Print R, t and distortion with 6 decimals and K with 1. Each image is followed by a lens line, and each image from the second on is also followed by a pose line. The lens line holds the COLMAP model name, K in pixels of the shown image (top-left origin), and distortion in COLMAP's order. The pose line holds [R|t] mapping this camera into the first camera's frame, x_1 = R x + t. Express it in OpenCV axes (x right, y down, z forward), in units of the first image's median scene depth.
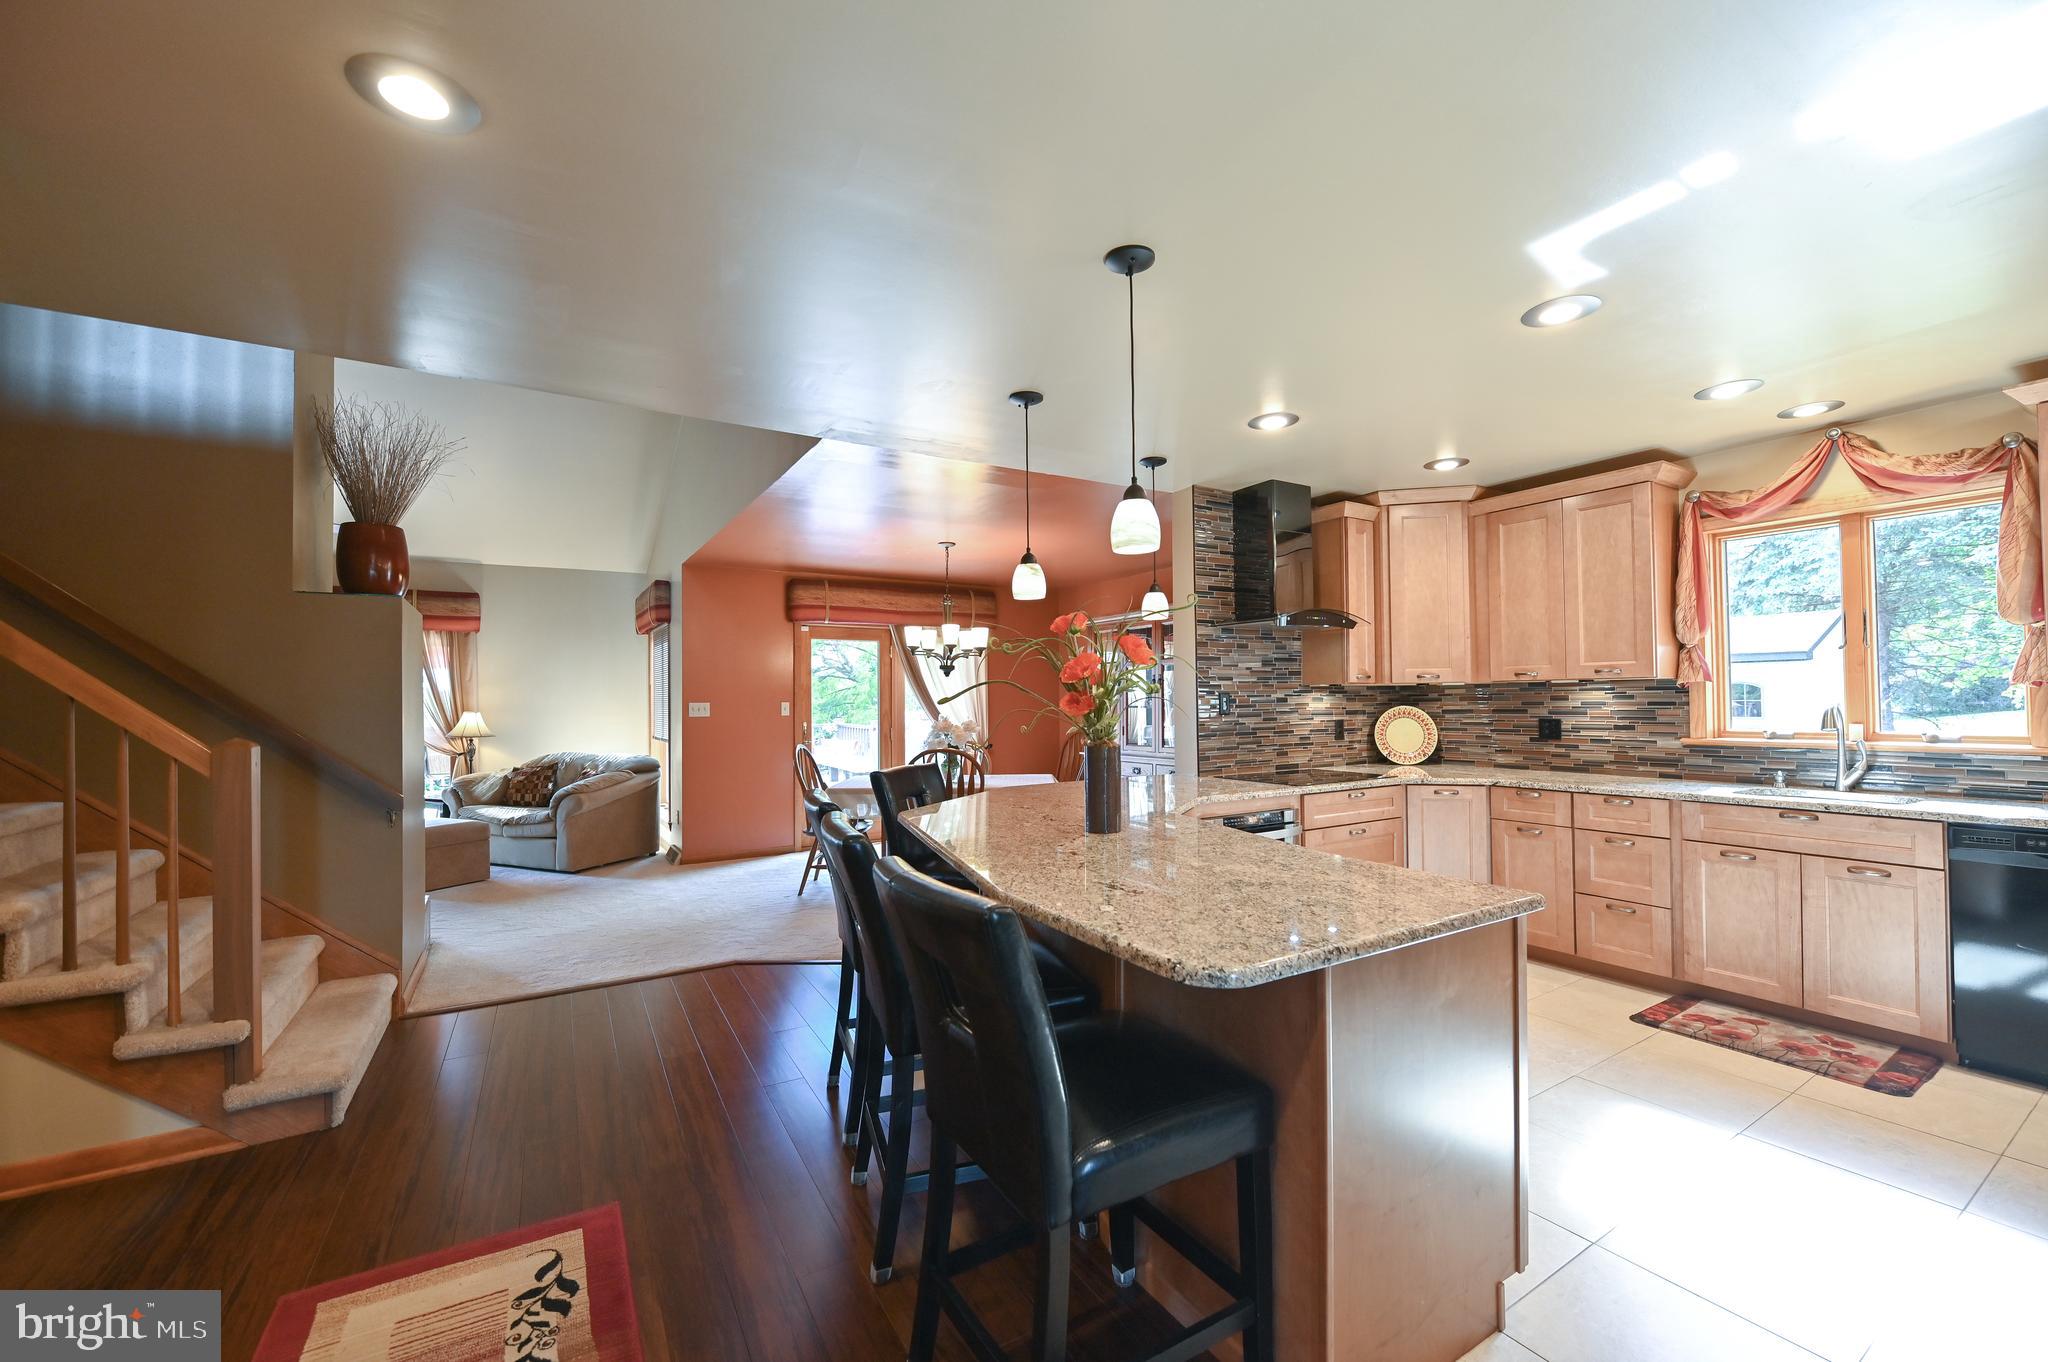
lens RADIAL K [[820.0, 0, 1031.4], [0, 820.0, 697.4], [0, 0, 1]] dist [-0.006645, -0.000624]
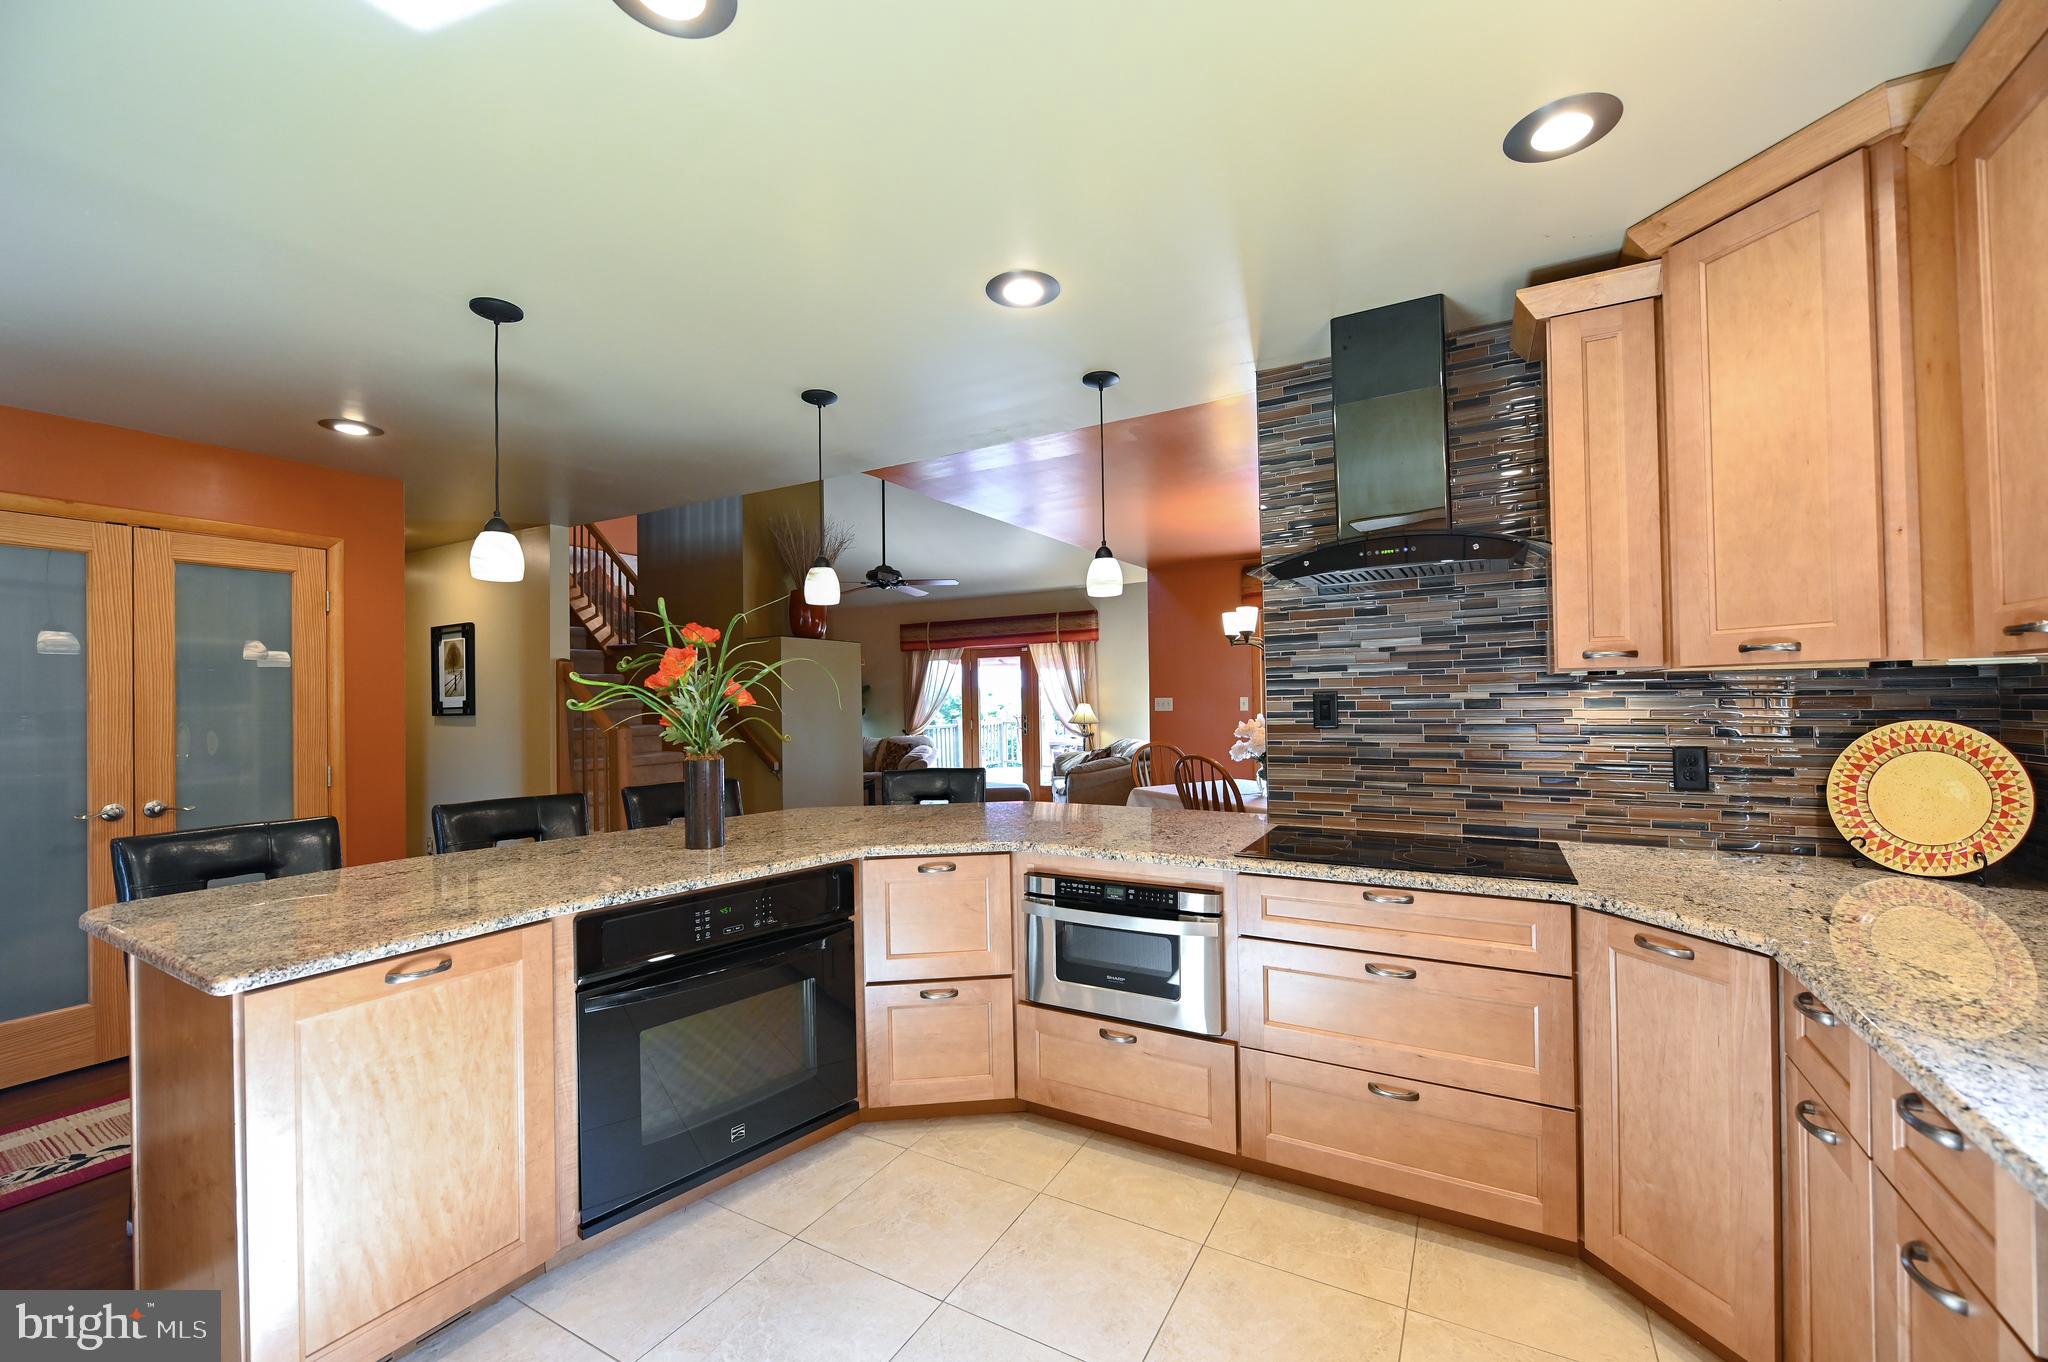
lens RADIAL K [[820.0, 0, 1034.7], [0, 820.0, 682.4], [0, 0, 1]] dist [-0.006645, -0.000624]
pose [[0.487725, -0.013399, -0.872894, 0.416281], [0.013628, 0.999877, -0.007734, -0.006892], [0.872891, -0.008124, 0.487848, 0.323940]]
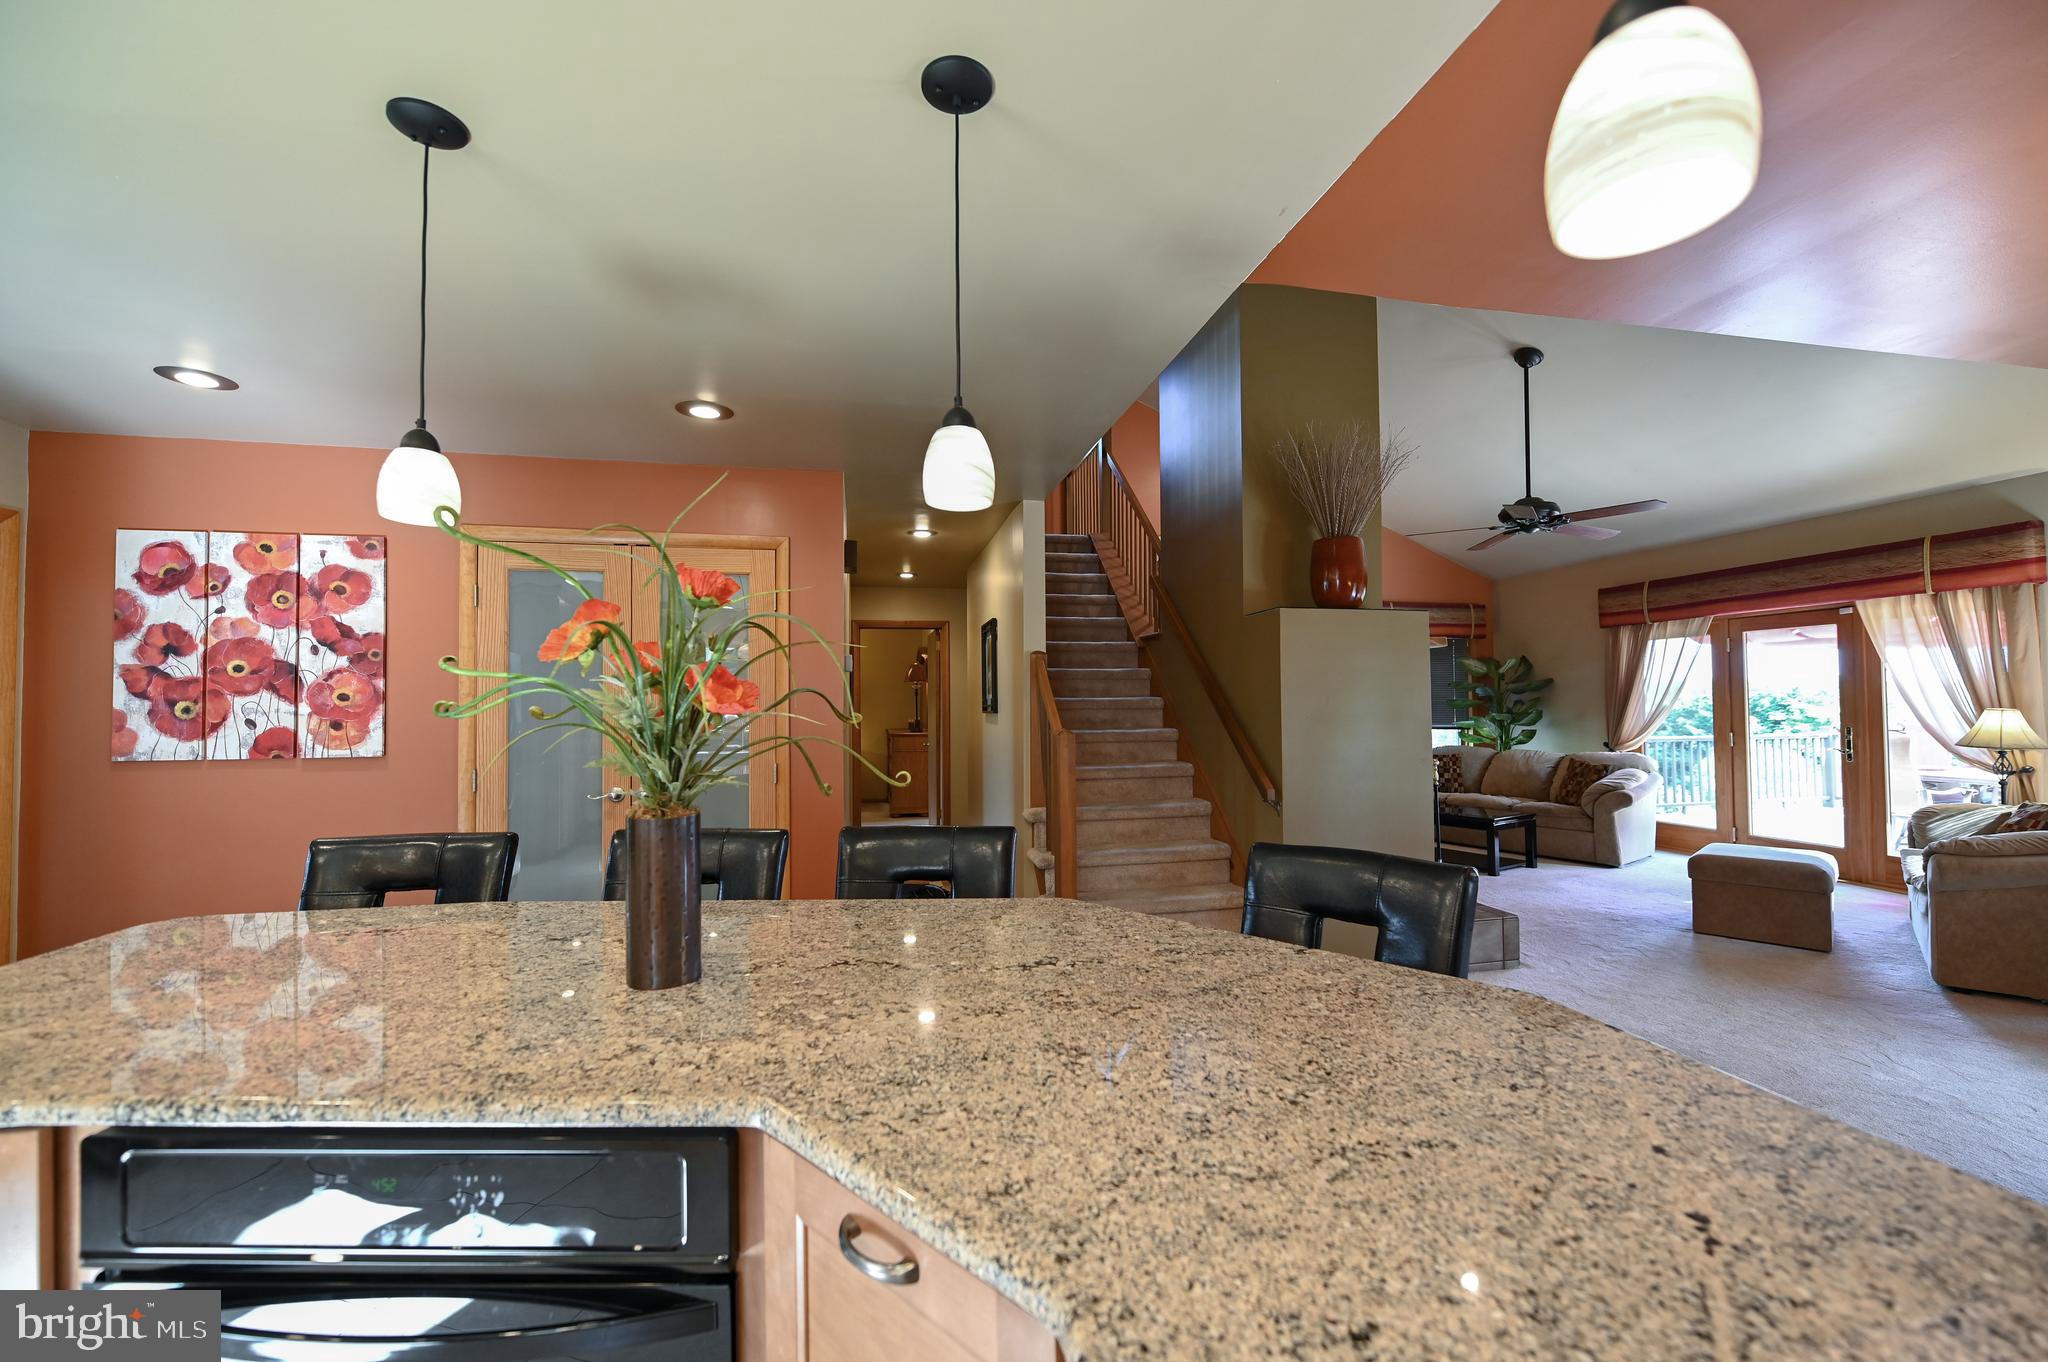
lens RADIAL K [[820.0, 0, 1033.7], [0, 820.0, 684.1], [0, 0, 1]] dist [-0.006645, -0.000624]
pose [[-0.333346, -0.009491, -0.942757, 0.186009], [0.015968, 0.999749, -0.015711, -0.003655], [0.942669, -0.020291, -0.333111, 0.517504]]
